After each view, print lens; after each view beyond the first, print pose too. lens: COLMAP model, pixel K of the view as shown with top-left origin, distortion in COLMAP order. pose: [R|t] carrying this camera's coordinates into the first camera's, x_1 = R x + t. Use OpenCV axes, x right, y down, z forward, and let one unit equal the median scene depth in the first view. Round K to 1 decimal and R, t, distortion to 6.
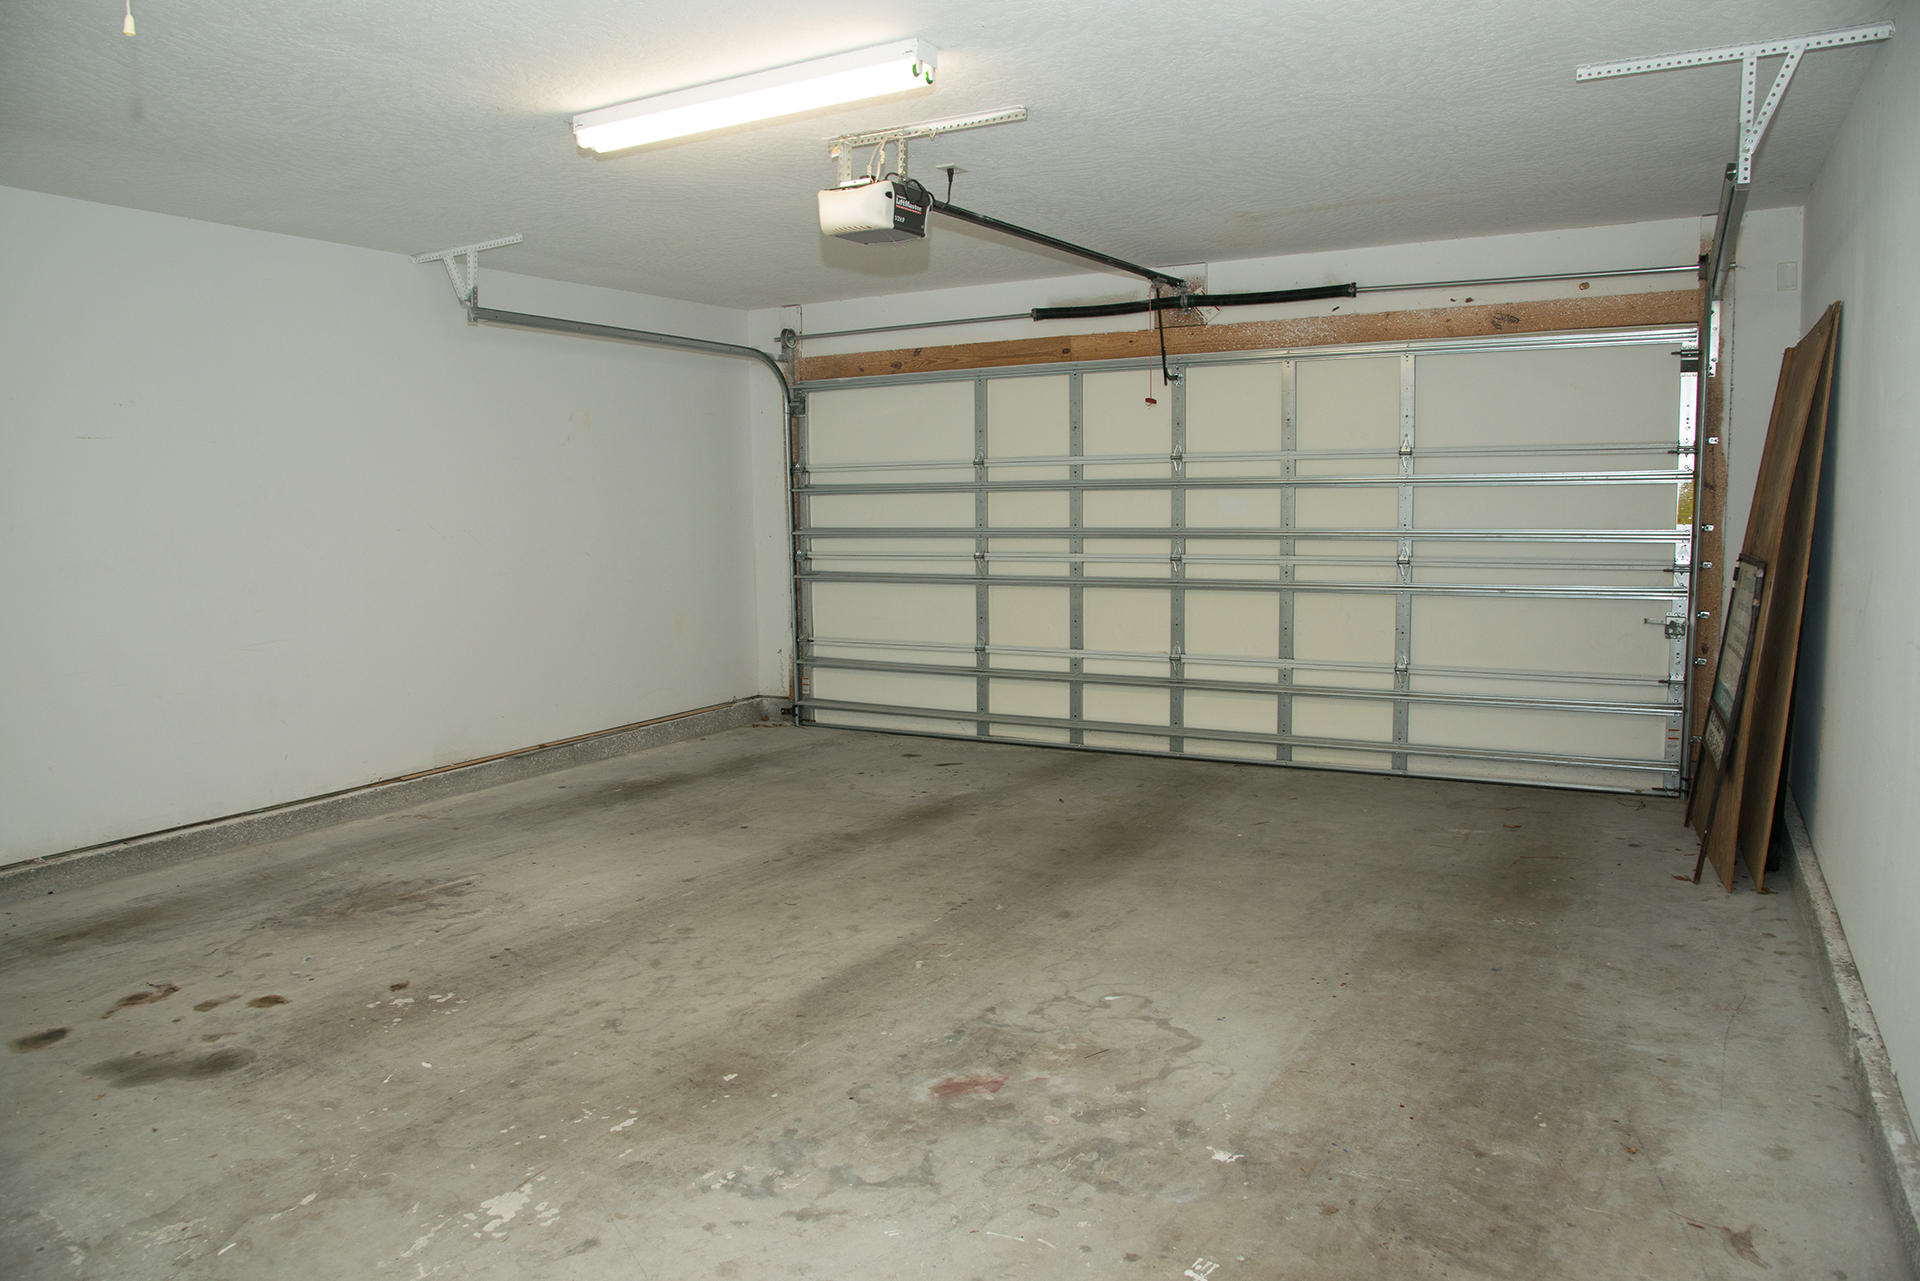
lens RADIAL K [[1301.6, 0, 960.0], [0, 1301.6, 640.5], [0, 0, 1]] dist [-0.092759, 0.072165]
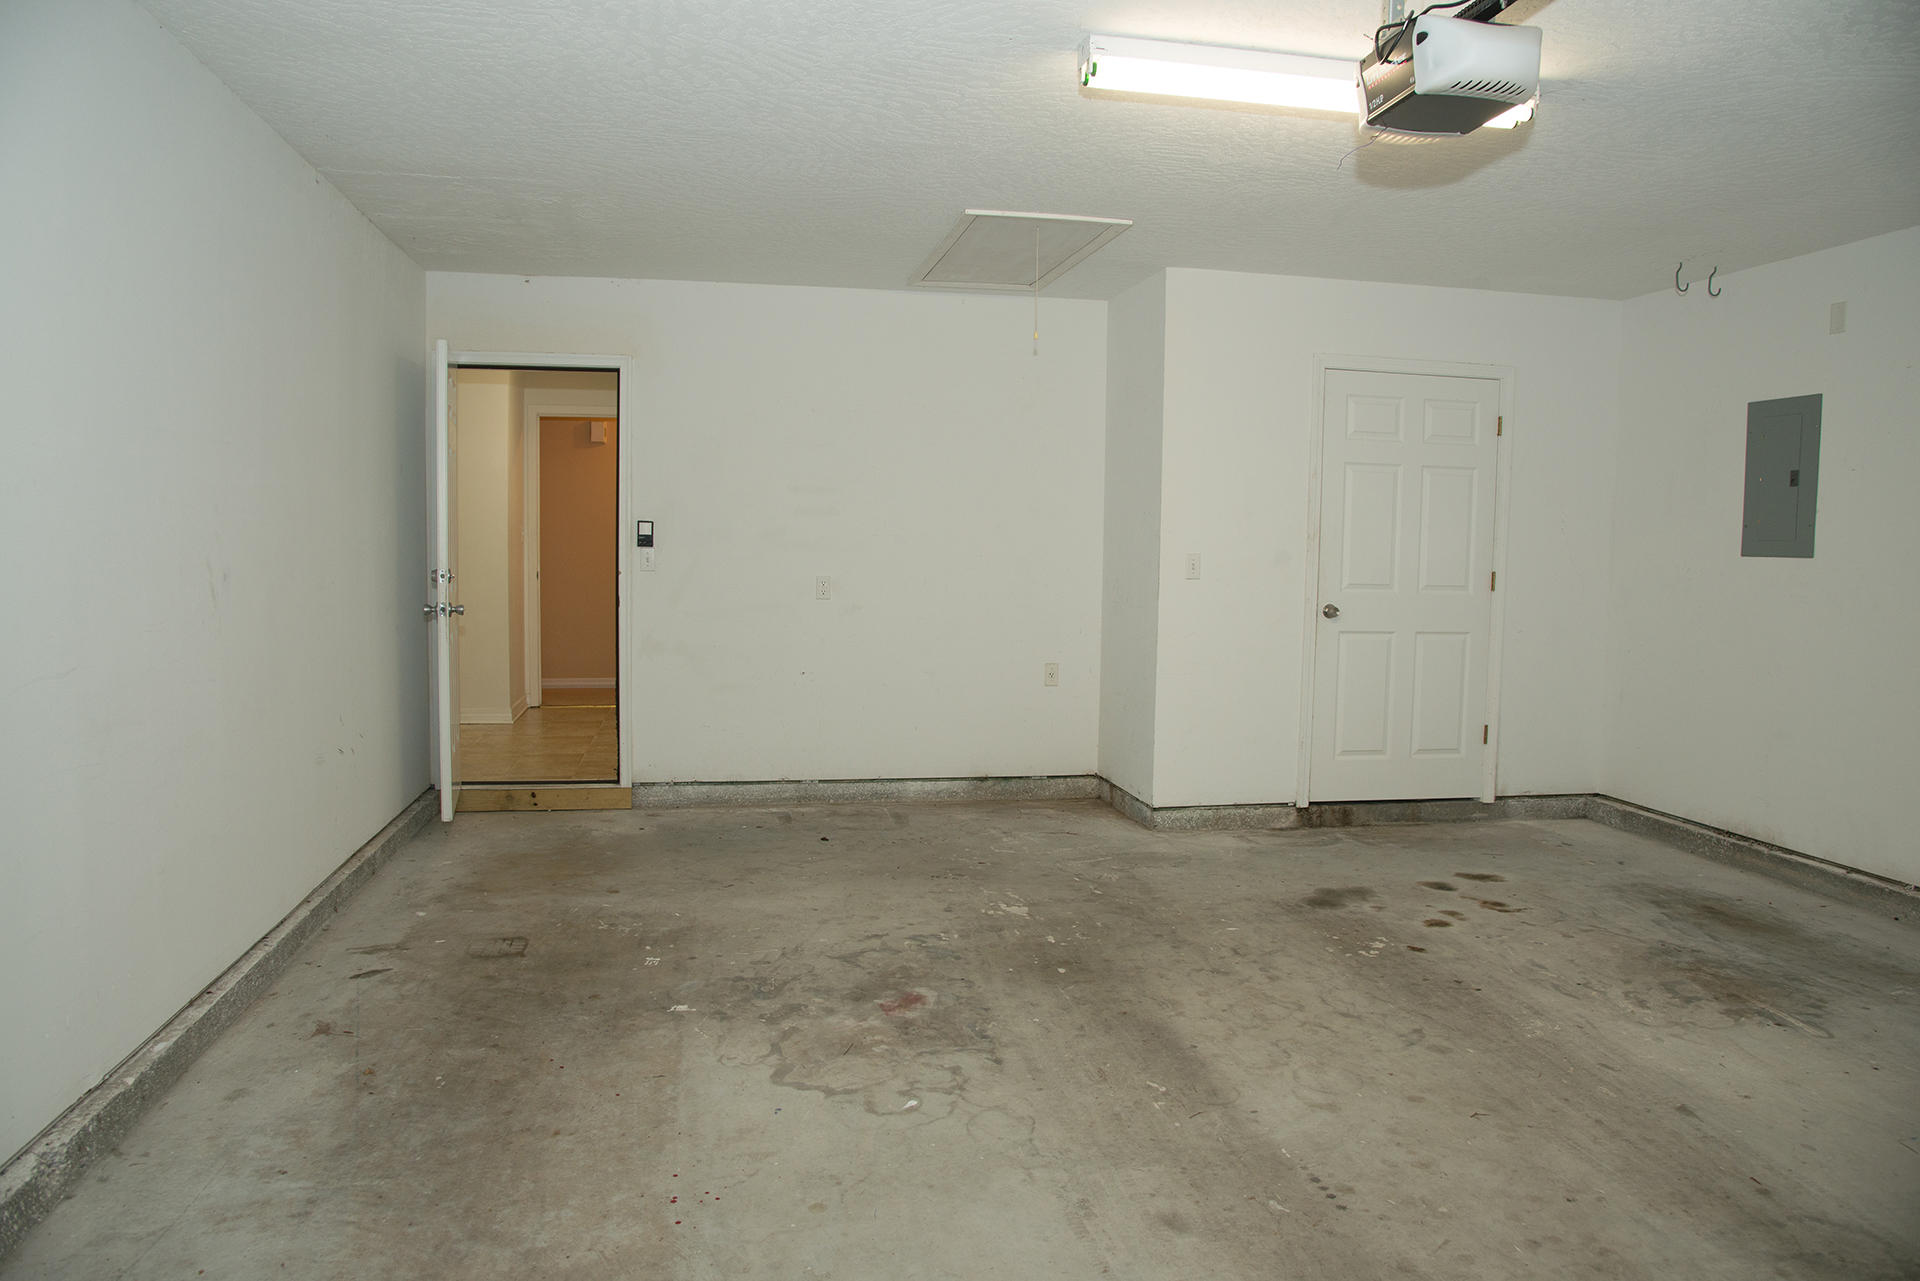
lens RADIAL K [[1301.6, 0, 960.0], [0, 1301.6, 640.5], [0, 0, 1]] dist [-0.092759, 0.072165]
pose [[-0.762467, 0.055586, -0.644636, 0.660402], [-0.069820, 0.983417, 0.167381, -0.183465], [0.643249, 0.172631, -0.745941, 1.684719]]
